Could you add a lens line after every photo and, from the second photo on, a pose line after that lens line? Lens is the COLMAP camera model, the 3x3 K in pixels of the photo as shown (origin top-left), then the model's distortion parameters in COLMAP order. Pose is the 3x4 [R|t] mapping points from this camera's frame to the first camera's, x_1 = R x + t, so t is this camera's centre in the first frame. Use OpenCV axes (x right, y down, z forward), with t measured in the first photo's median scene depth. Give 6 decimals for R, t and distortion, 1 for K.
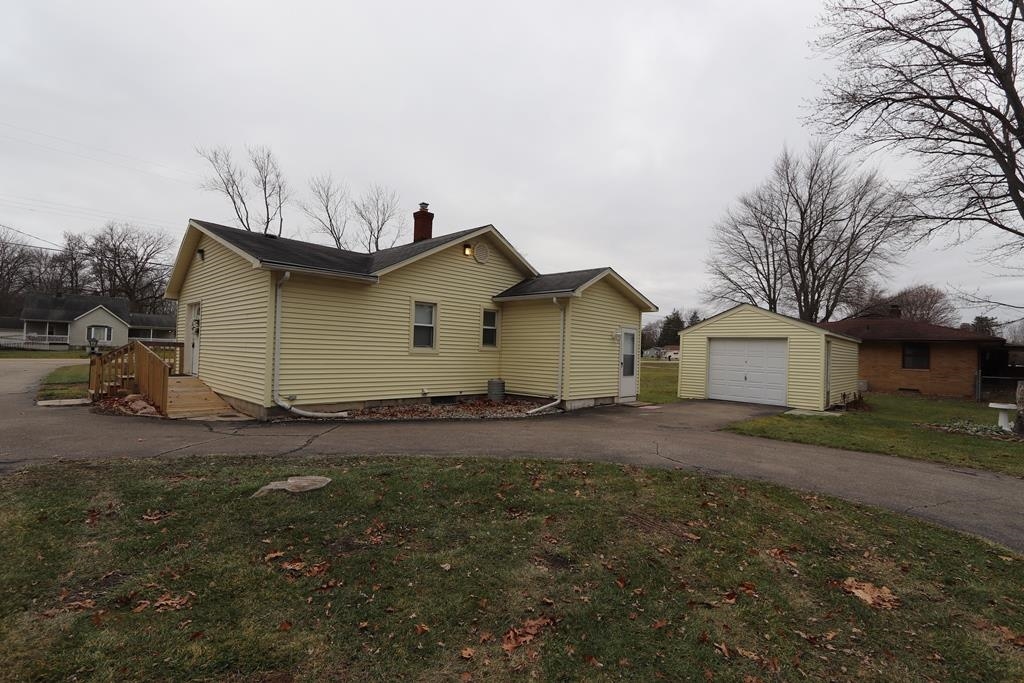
lens RADIAL K [[465.5, 0, 510.8], [0, 465.5, 343.7], [0, 0, 1]] dist [-0.011599, -0.000483]
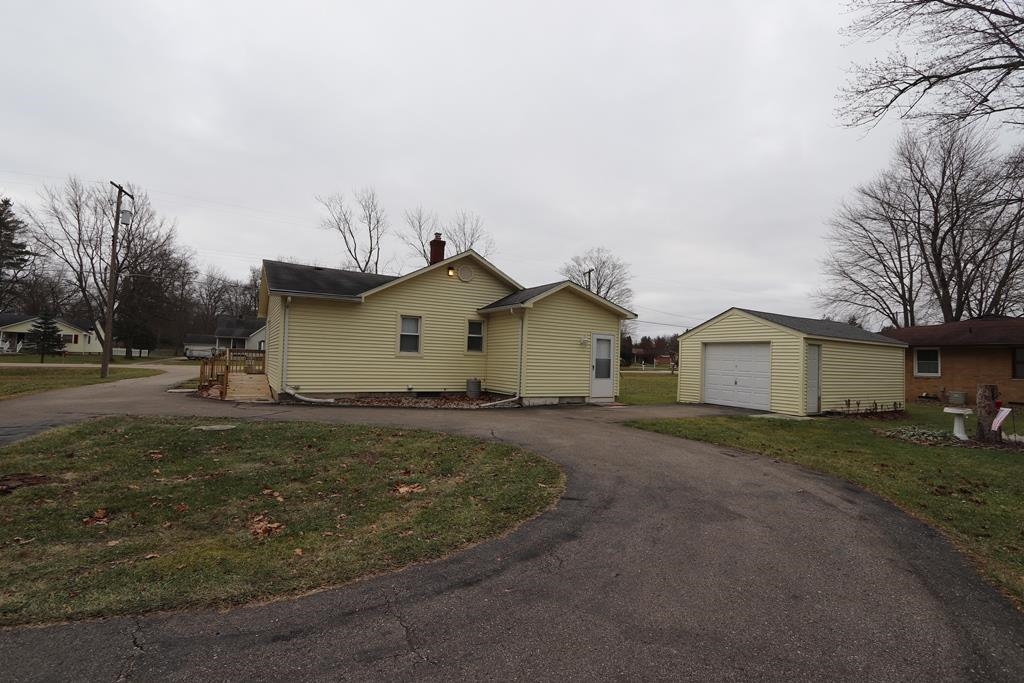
lens RADIAL K [[465.5, 0, 509.3], [0, 465.5, 344.3], [0, 0, 1]] dist [-0.011599, -0.000483]
pose [[0.961343, -0.009739, -0.275180, 0.319118], [0.003138, 0.999697, -0.024417, 0.014927], [0.275335, 0.022609, 0.961083, -0.097635]]
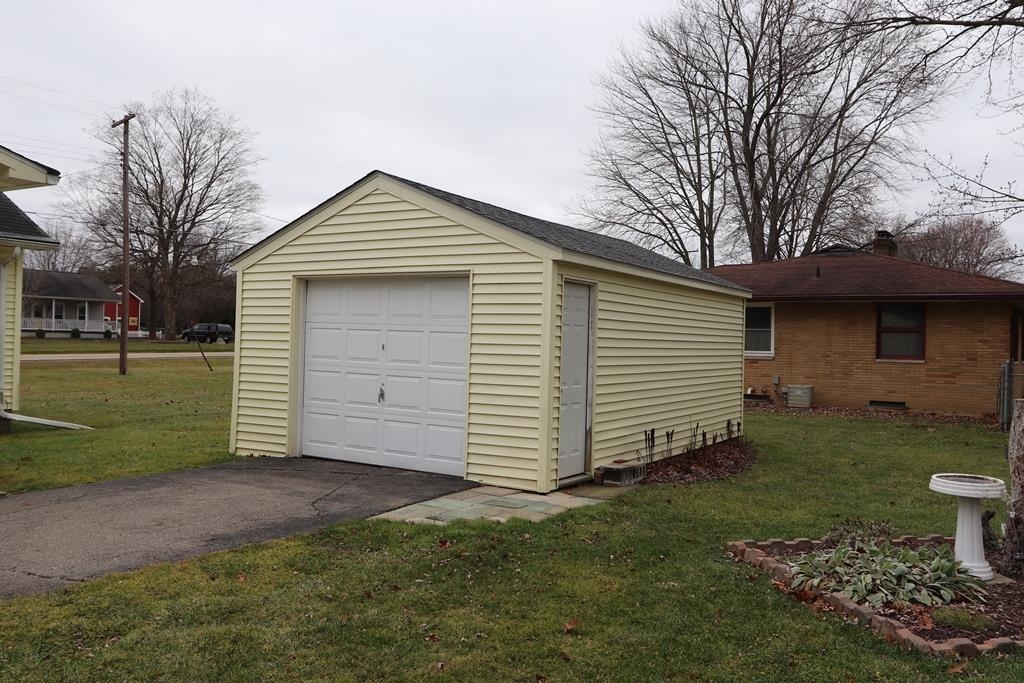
lens RADIAL K [[864.0, 0, 510.2], [0, 864.0, 346.2], [0, 0, 1]] dist [-0.000972, 0.003322]
pose [[0.973553, -0.011332, 0.228179, 0.462578], [0.004451, 0.999520, 0.030647, 0.020359], [-0.228417, -0.028821, 0.973137, 0.372917]]
